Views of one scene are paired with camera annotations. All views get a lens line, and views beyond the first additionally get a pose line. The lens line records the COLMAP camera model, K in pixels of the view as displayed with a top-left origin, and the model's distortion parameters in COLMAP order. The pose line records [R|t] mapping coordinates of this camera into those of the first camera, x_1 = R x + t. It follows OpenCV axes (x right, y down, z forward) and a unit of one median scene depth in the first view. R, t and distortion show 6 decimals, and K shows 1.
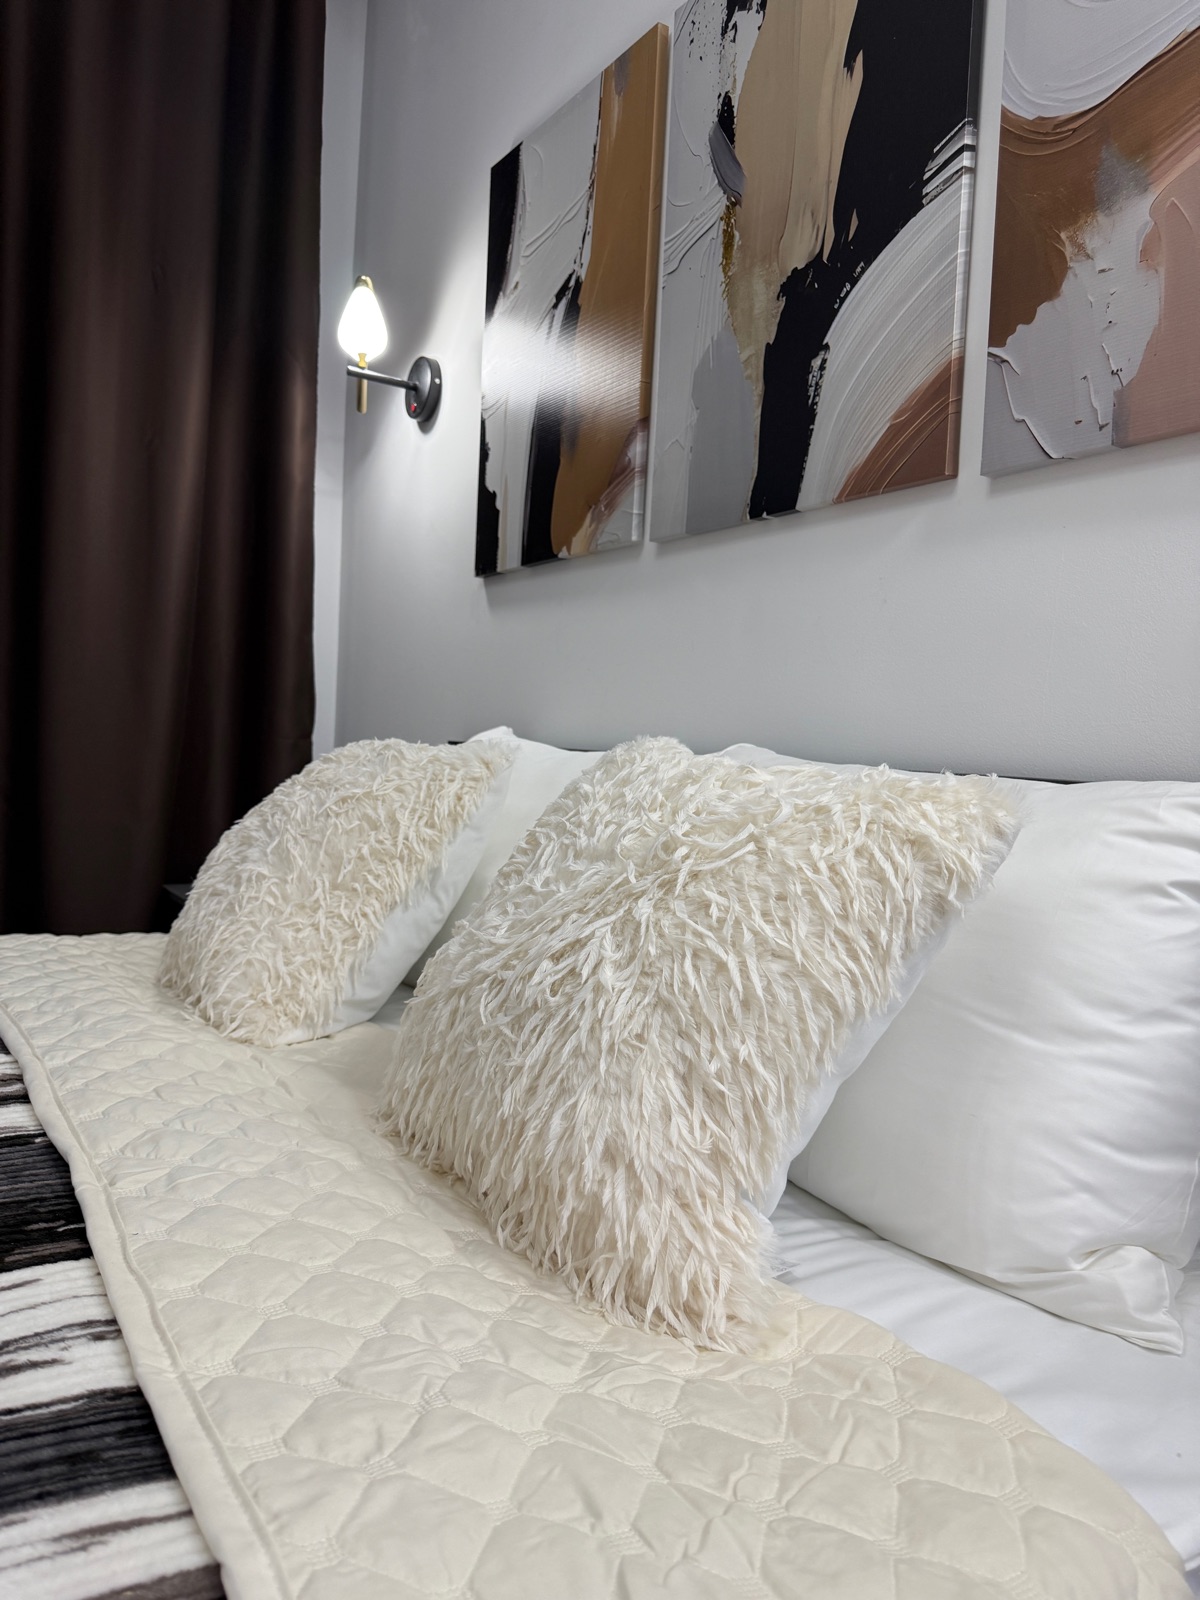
lens RADIAL K [[1157.0, 0, 615.9], [0, 1157.0, 803.4], [0, 0, 1]] dist [-0.049311, 0.030998]
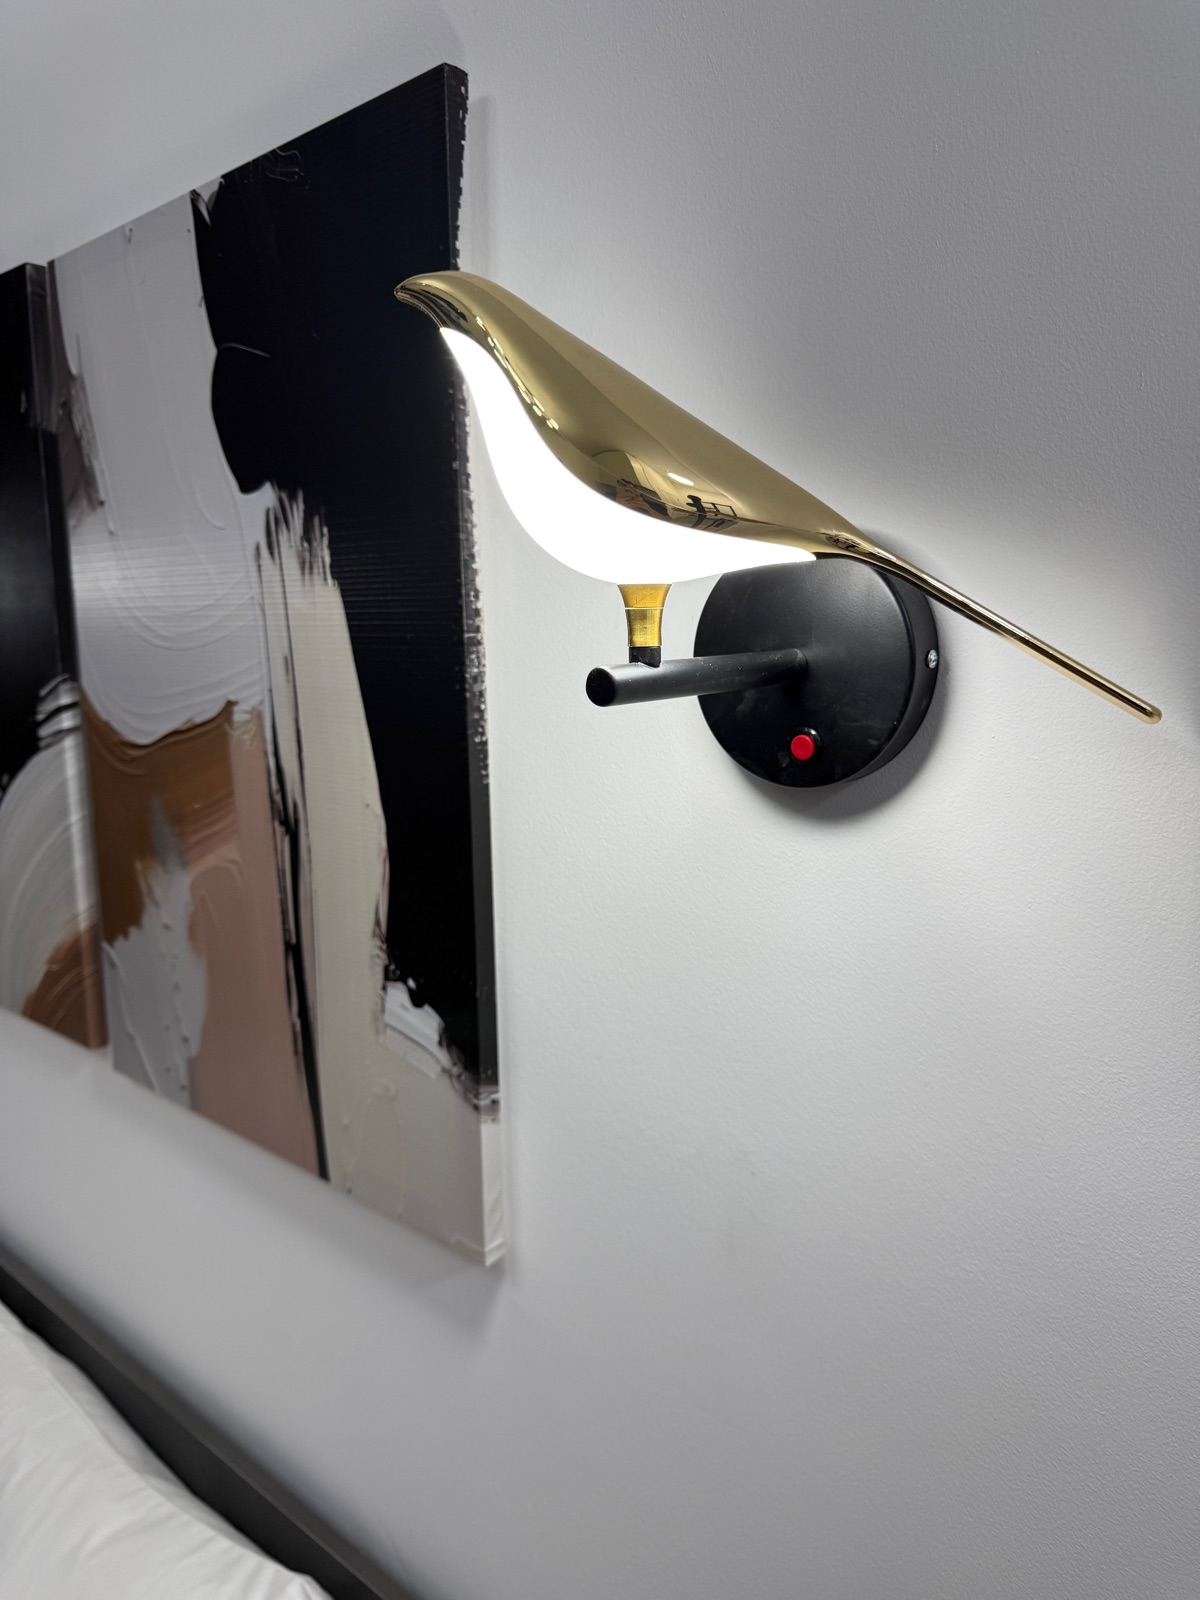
lens RADIAL K [[1157.0, 0, 615.9], [0, 1157.0, 803.4], [0, 0, 1]] dist [-0.049311, 0.030998]
pose [[0.959609, -0.105468, 0.260820, 0.425581], [0.067491, 0.986301, 0.150520, -0.534805], [-0.273122, -0.126837, 0.953581, -0.003428]]
